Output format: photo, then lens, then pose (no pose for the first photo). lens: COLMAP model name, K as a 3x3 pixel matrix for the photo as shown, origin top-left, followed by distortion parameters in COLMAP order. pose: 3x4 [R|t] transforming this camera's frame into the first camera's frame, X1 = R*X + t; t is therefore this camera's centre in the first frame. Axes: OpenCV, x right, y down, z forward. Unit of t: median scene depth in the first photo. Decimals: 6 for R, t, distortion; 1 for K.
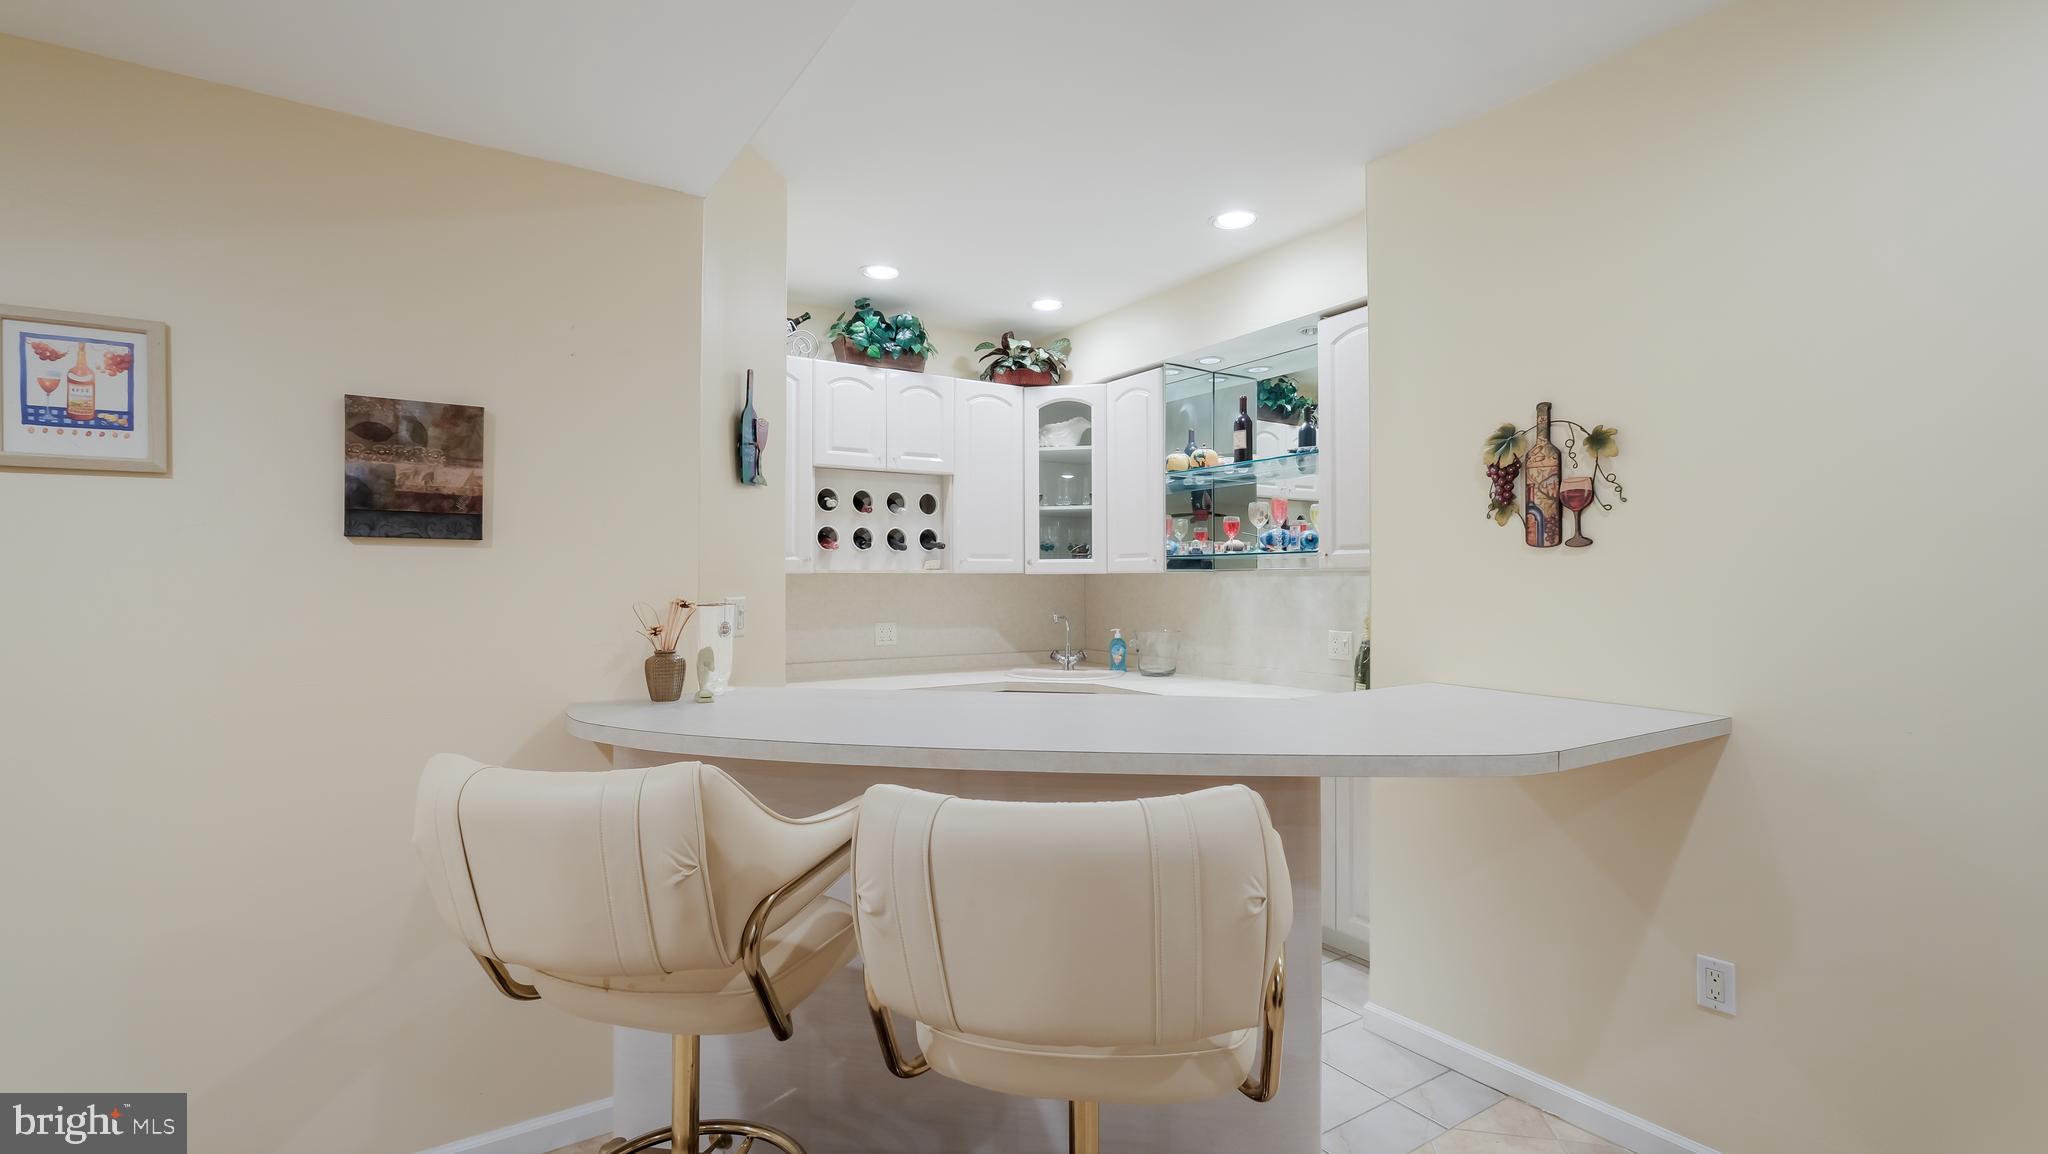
lens RADIAL K [[906.6, 0, 1027.0], [0, 906.6, 575.7], [0, 0, 1]] dist [0.004312, 0.000513]
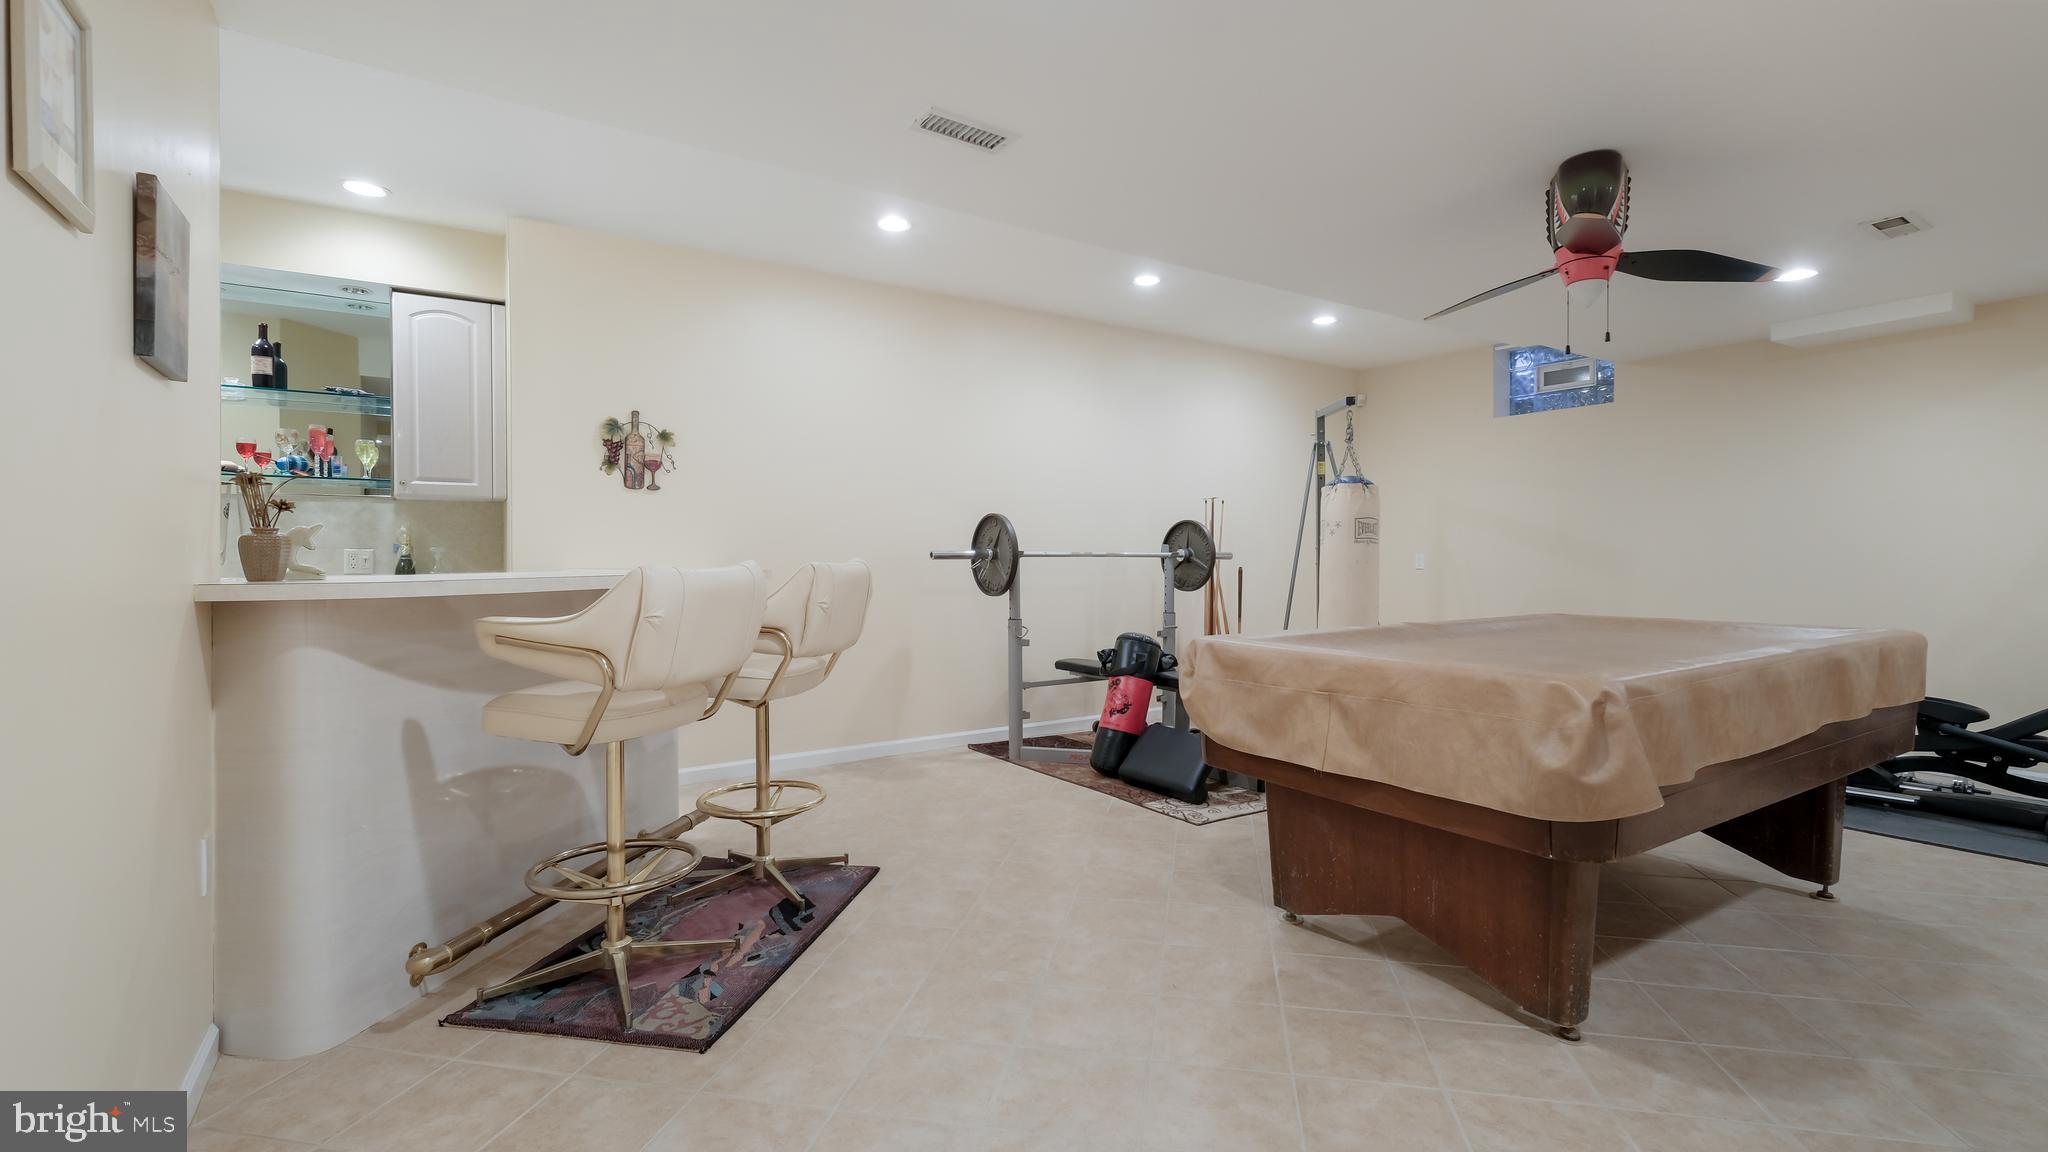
lens RADIAL K [[907.9, 0, 1035.8], [0, 907.9, 562.7], [0, 0, 1]] dist [0.000020, 0.001135]
pose [[0.001676, -0.004185, 0.999990, -0.770407], [-0.003504, 0.999985, 0.004191, 0.064983], [-0.999992, -0.003511, 0.001661, 0.109040]]
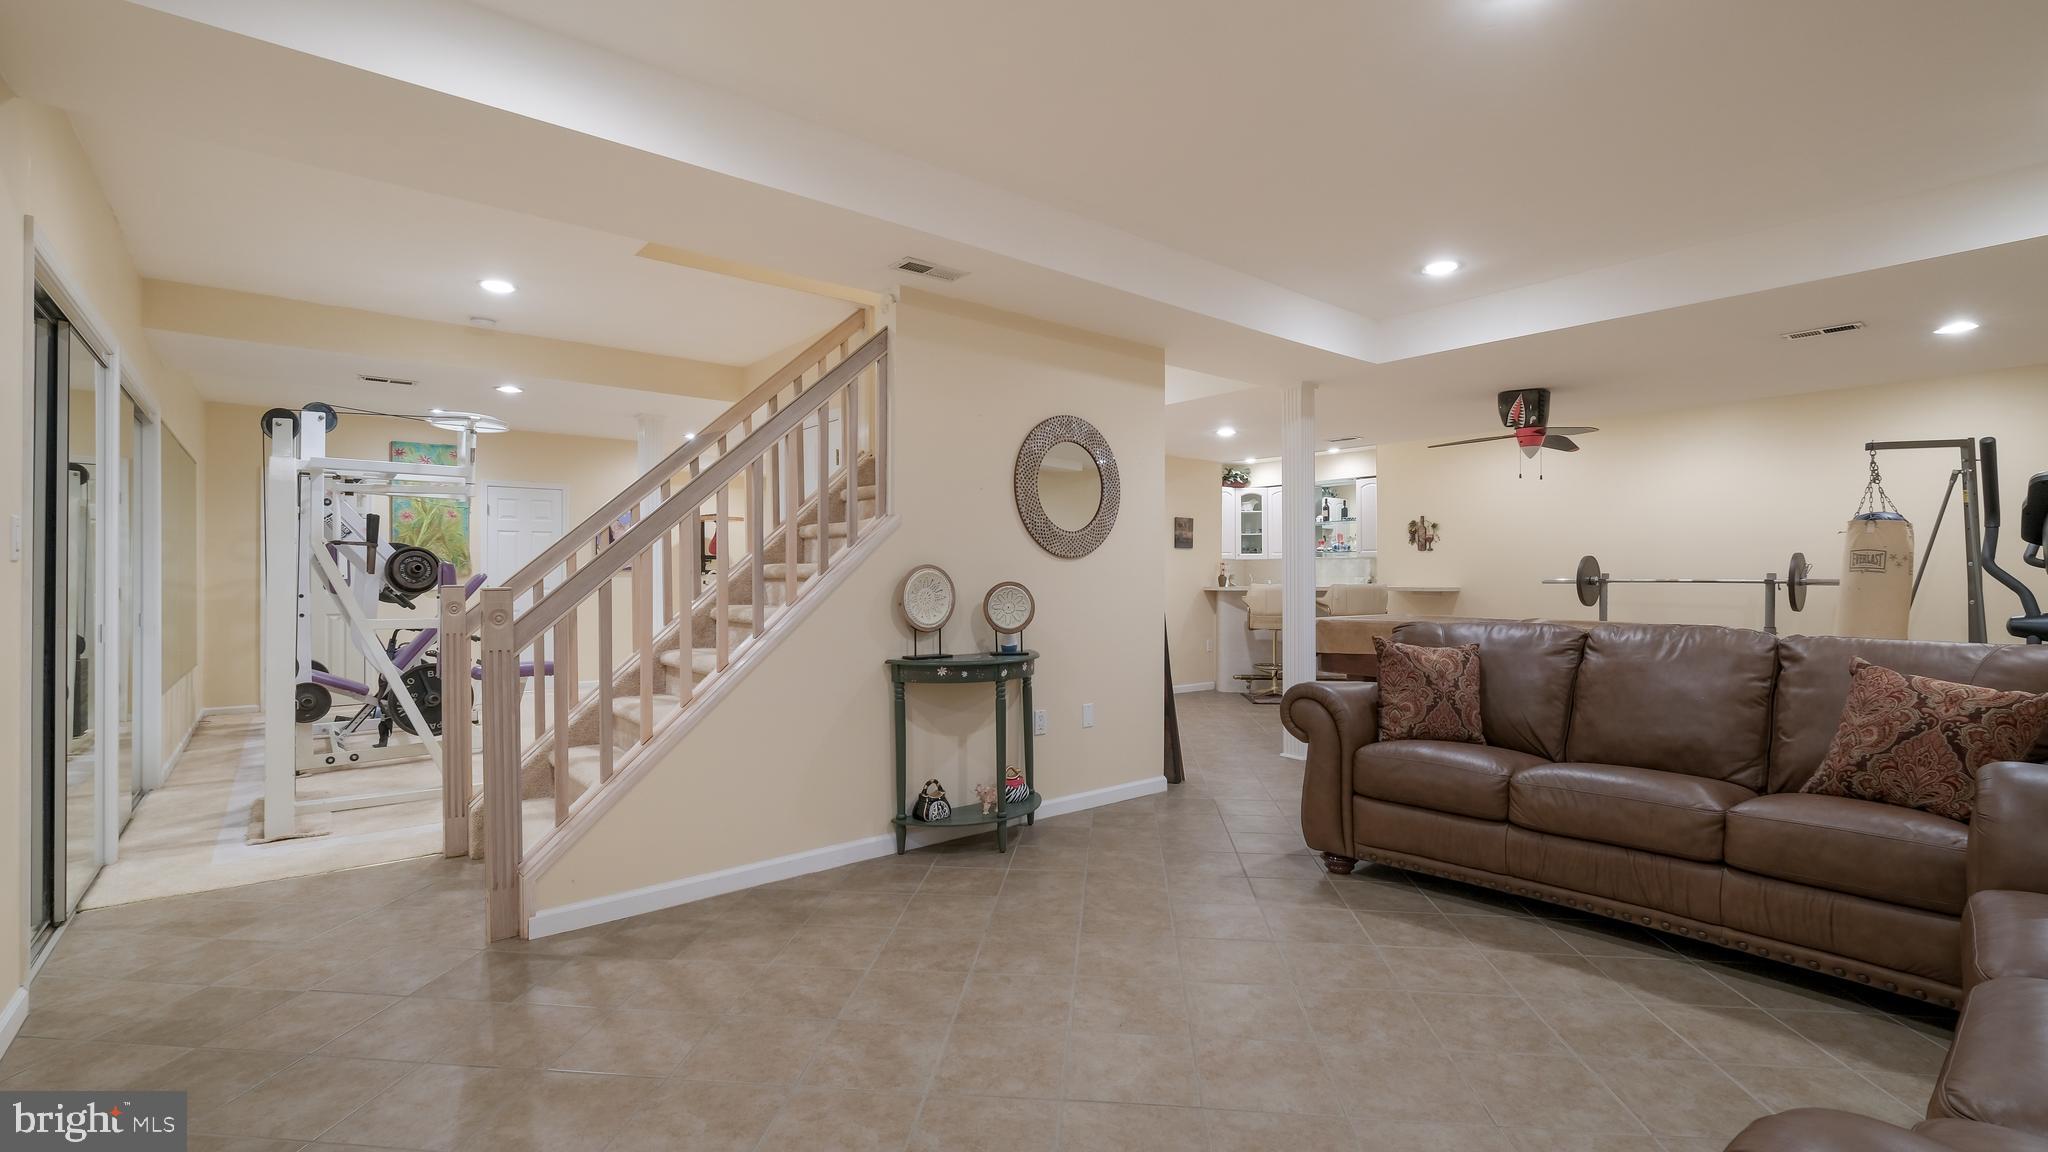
lens RADIAL K [[907.9, 0, 1015.1], [0, 907.9, 571.8], [0, 0, 1]] dist [0.000020, 0.001135]
pose [[0.995945, 0.001852, 0.089940, -1.007798], [-0.001908, 0.999998, 0.000541, 0.040227], [-0.089939, -0.000711, 0.995947, -1.804175]]
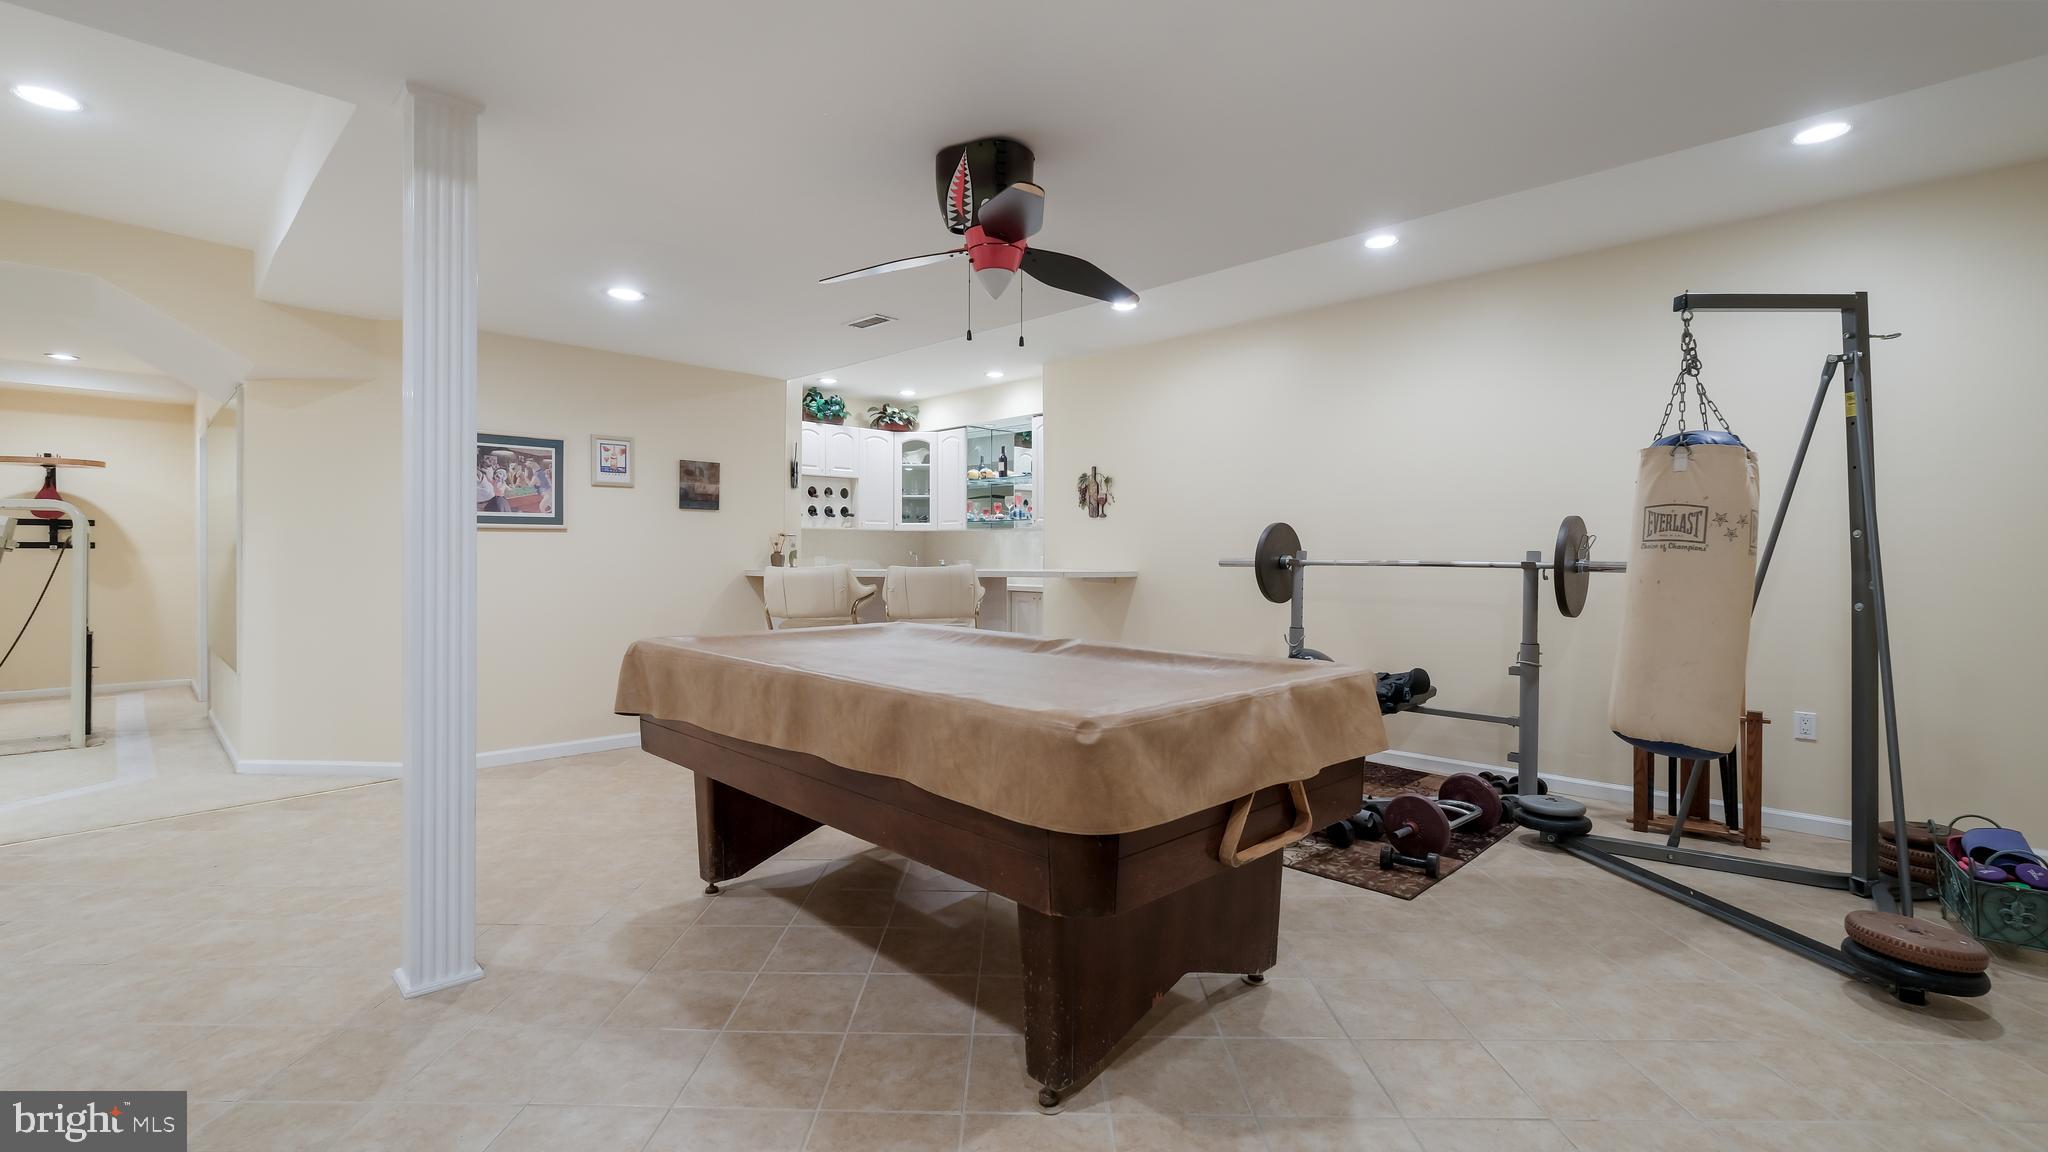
lens RADIAL K [[907.9, 0, 1014.8], [0, 907.9, 554.4], [0, 0, 1]] dist [0.000020, 0.001135]
pose [[0.983568, 0.004670, 0.180475, -0.110834], [-0.005527, 0.999976, 0.004249, 0.044120], [-0.180451, -0.005176, 0.983570, -1.050799]]
